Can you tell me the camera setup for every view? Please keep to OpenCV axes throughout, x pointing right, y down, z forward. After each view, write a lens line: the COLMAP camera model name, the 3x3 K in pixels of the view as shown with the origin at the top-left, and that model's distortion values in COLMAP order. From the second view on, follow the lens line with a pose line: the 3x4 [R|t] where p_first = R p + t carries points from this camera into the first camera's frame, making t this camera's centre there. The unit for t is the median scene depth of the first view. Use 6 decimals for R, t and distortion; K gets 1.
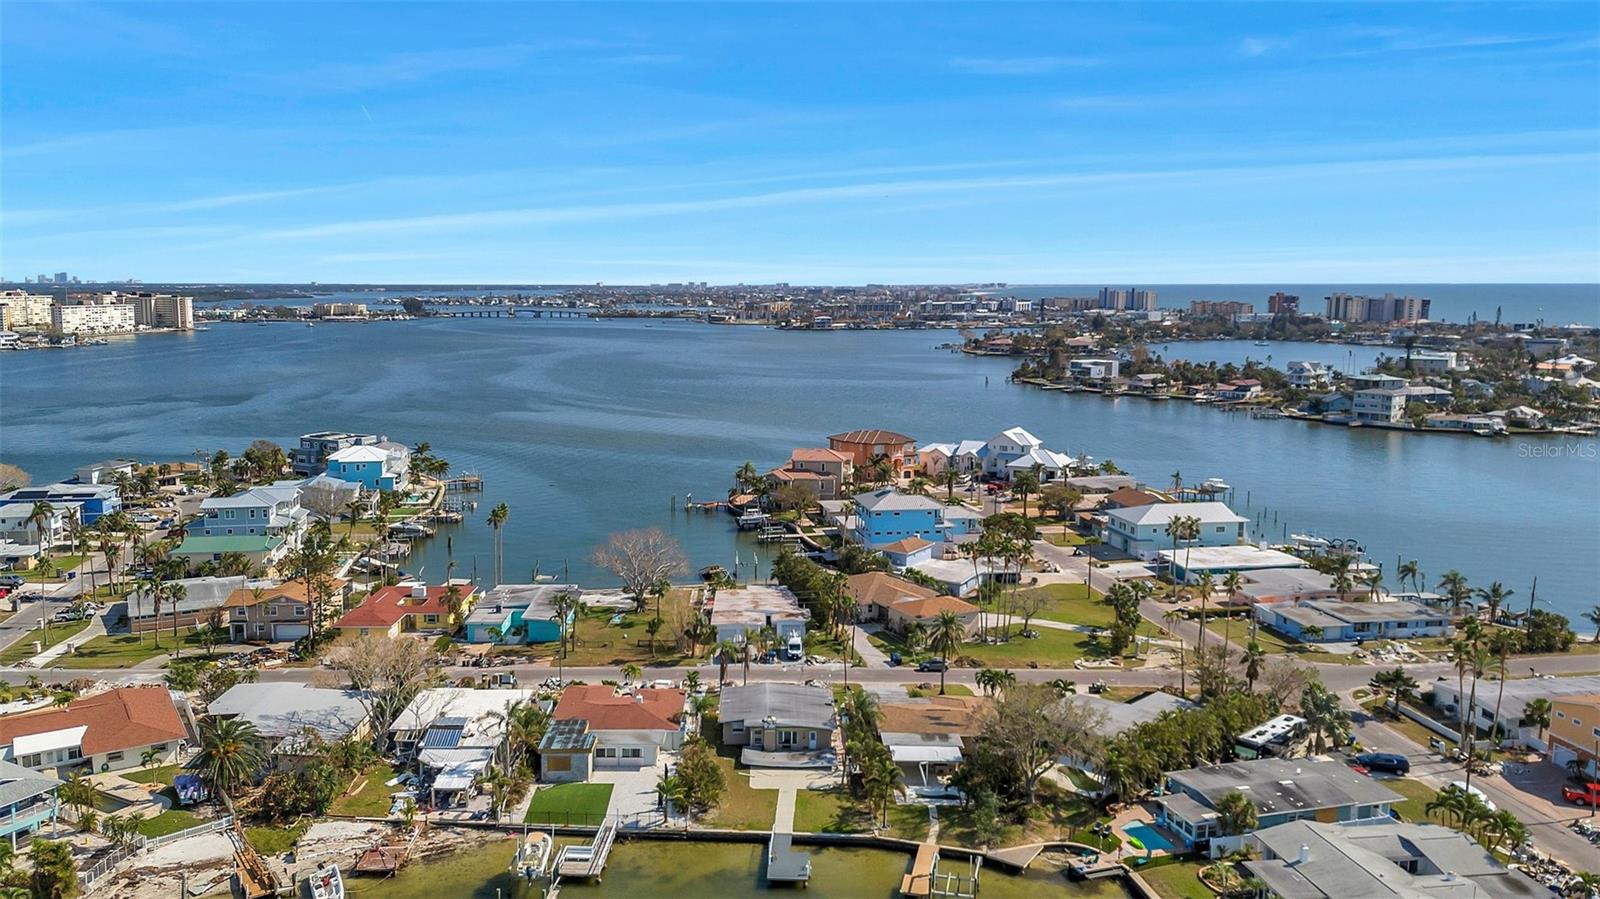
lens RADIAL K [[1191.1, 0, 783.1], [0, 1191.1, 434.8], [0, 0, 1]] dist [0.076587, -0.074087]
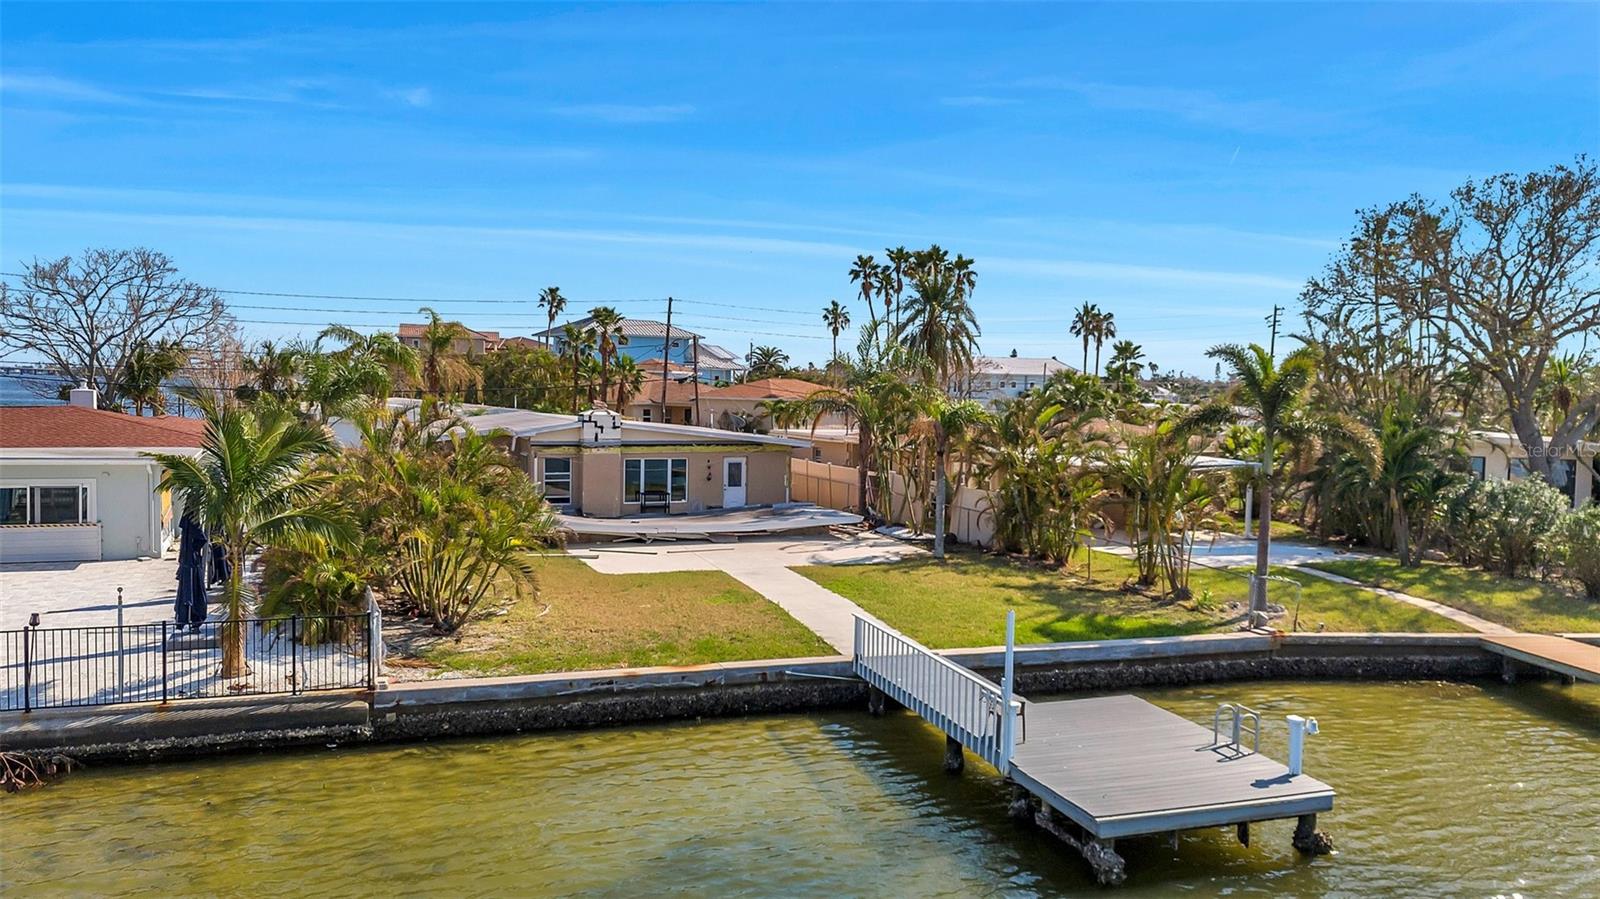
lens RADIAL K [[1208.5, 0, 800.0], [0, 1208.5, 449.5], [0, 0, 1]] dist [0.072665, -0.067595]
pose [[0.928145, -0.015190, 0.371909, -0.058613], [0.041361, 0.997188, -0.062493, 0.205549], [-0.369914, 0.073385, 0.926163, 0.542820]]
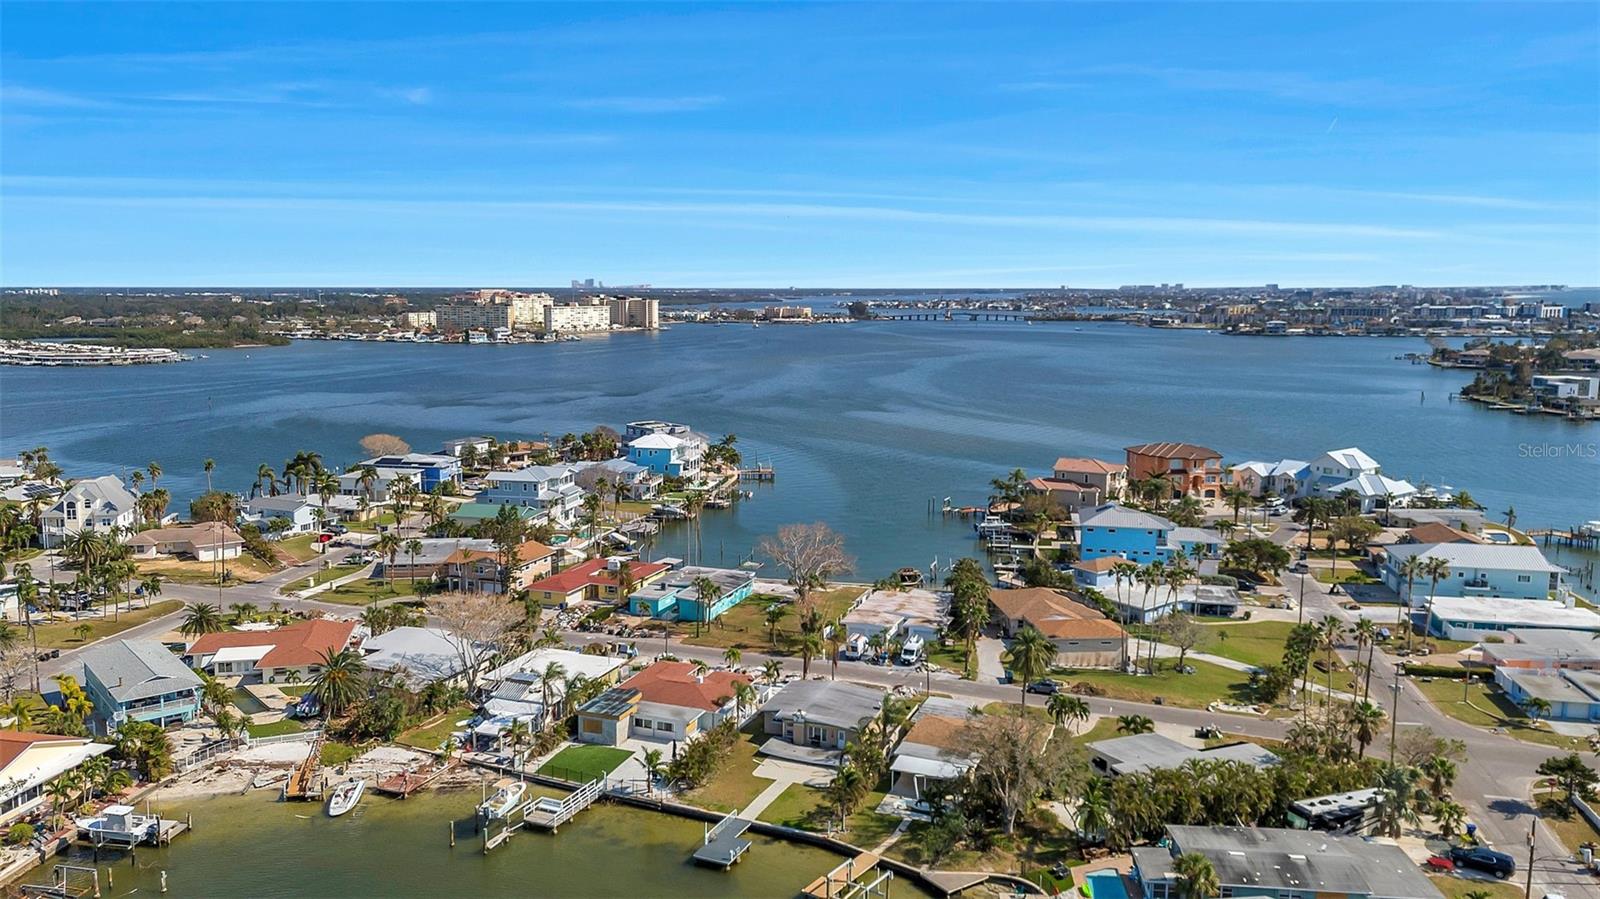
lens RADIAL K [[1208.5, 0, 800.0], [0, 1208.5, 449.5], [0, 0, 1]] dist [0.072665, -0.067595]
pose [[0.931298, 0.050082, -0.360799, 0.266480], [-0.047429, 0.998743, 0.016210, -0.000912], [0.361157, 0.002016, 0.932503, 0.034781]]
